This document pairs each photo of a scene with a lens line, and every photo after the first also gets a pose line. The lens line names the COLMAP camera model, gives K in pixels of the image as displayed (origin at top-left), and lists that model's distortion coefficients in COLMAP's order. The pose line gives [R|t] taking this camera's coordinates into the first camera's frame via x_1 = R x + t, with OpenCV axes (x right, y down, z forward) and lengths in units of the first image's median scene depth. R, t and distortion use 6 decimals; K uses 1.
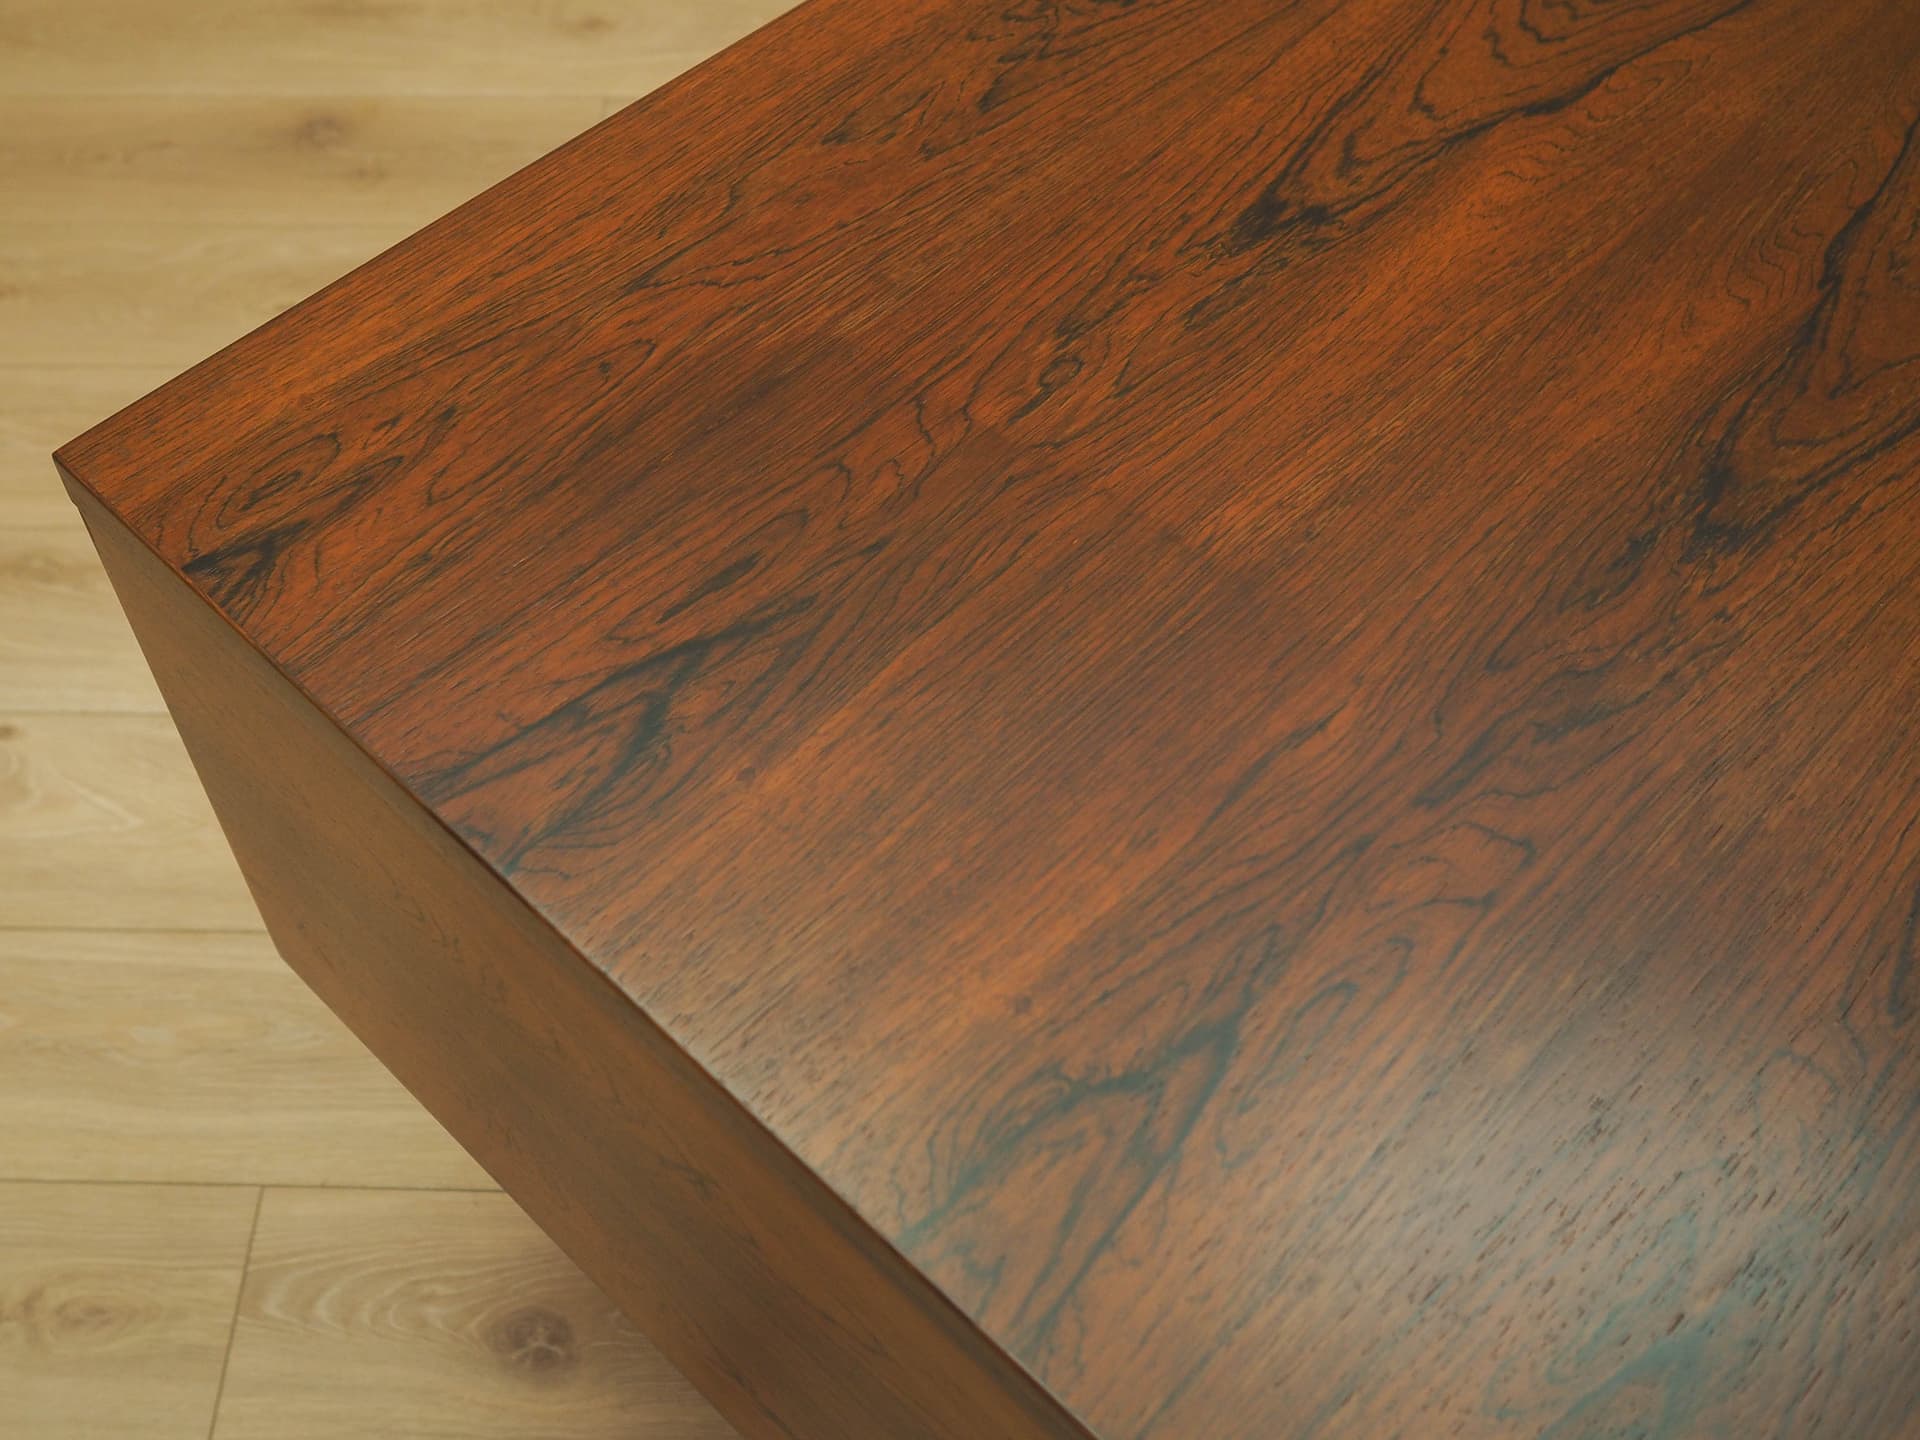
lens RADIAL K [[2170.7, 0, 911.1], [0, 2170.7, 640.5], [0, 0, 1]] dist [-0.035186, 0.021589]
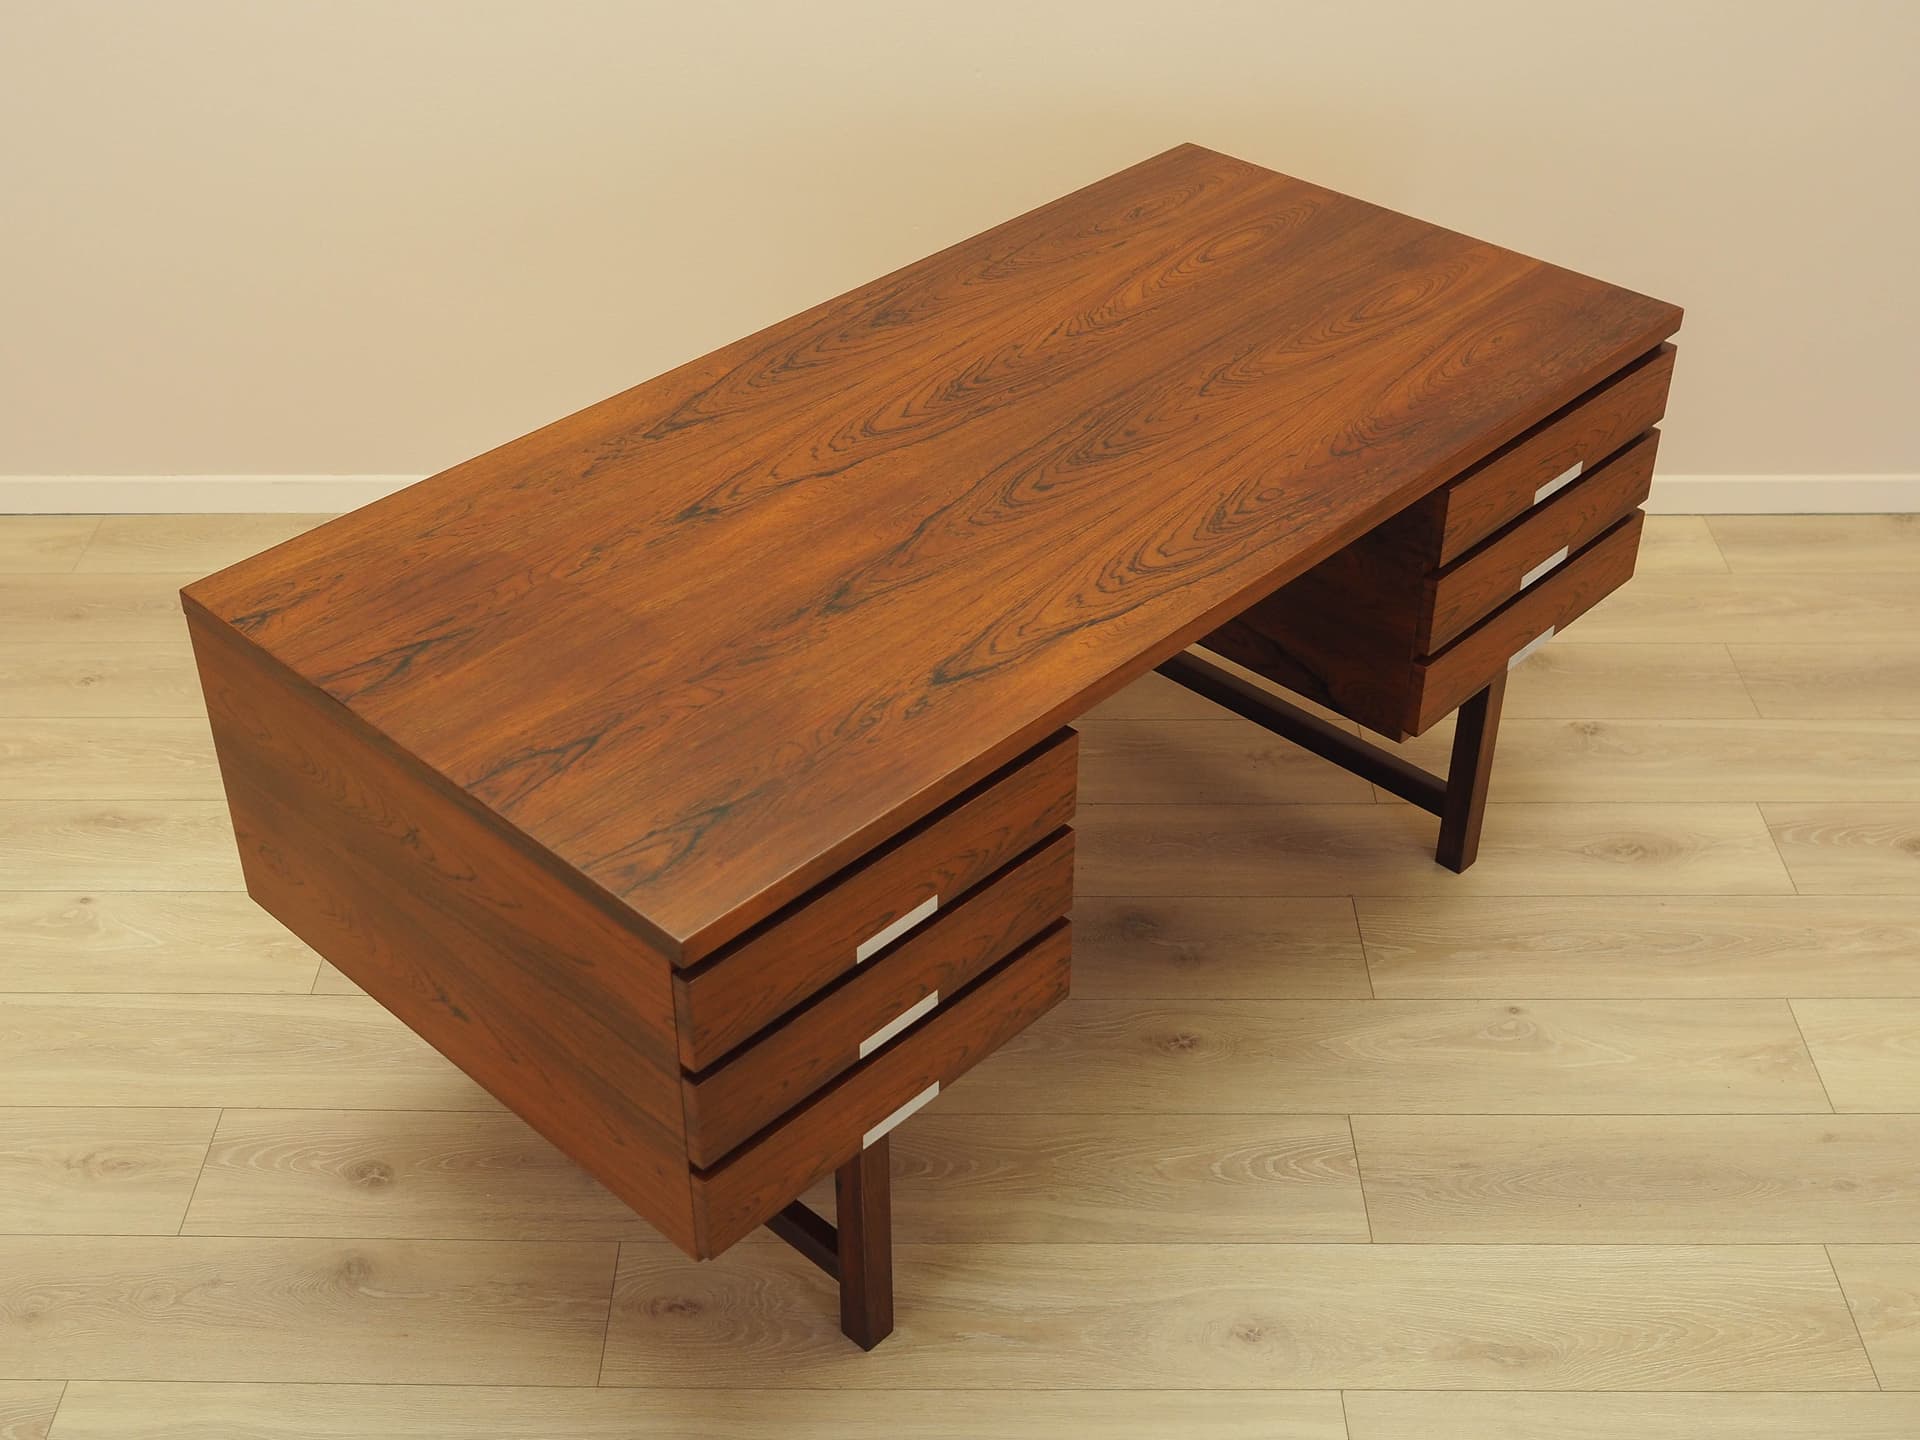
lens RADIAL K [[2170.7, 0, 911.1], [0, 2170.7, 640.5], [0, 0, 1]] dist [-0.035186, 0.021589]
pose [[0.999926, -0.004557, 0.011242, 0.409096], [0.007550, 0.959154, -0.282782, 0.667626], [-0.009494, 0.282846, 0.959118, -1.353747]]
